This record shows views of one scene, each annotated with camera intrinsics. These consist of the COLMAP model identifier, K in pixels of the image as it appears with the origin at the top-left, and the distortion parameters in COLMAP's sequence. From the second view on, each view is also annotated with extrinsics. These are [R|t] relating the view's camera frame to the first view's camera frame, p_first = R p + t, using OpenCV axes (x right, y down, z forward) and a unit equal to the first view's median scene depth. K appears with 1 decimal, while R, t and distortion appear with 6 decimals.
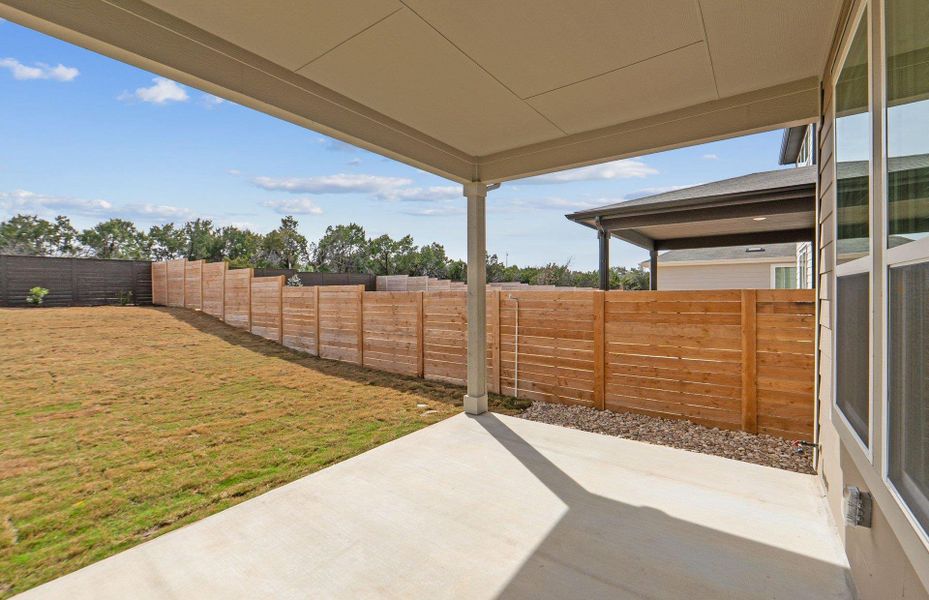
lens RADIAL K [[392.4, 0, 467.9], [0, 392.4, 294.5], [0, 0, 1]] dist [-0.004535, -0.000589]
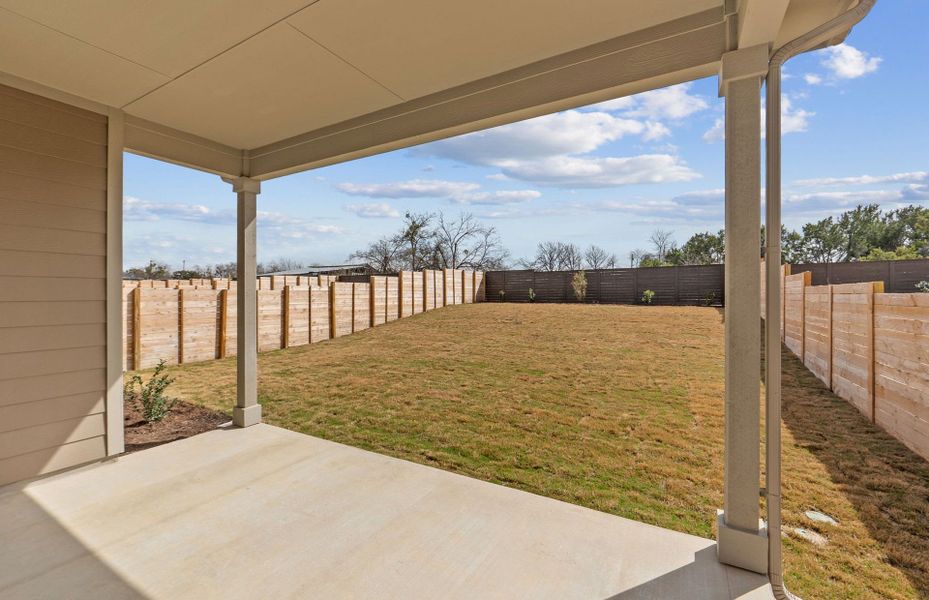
lens RADIAL K [[390.4, 0, 467.9], [0, 390.4, 293.1], [0, 0, 1]] dist [-0.009016, -0.000152]
pose [[0.114607, -0.002457, -0.993408, 0.224222], [-0.003324, 0.999990, -0.002857, -0.003970], [0.993405, 0.003630, 0.114598, 0.329619]]
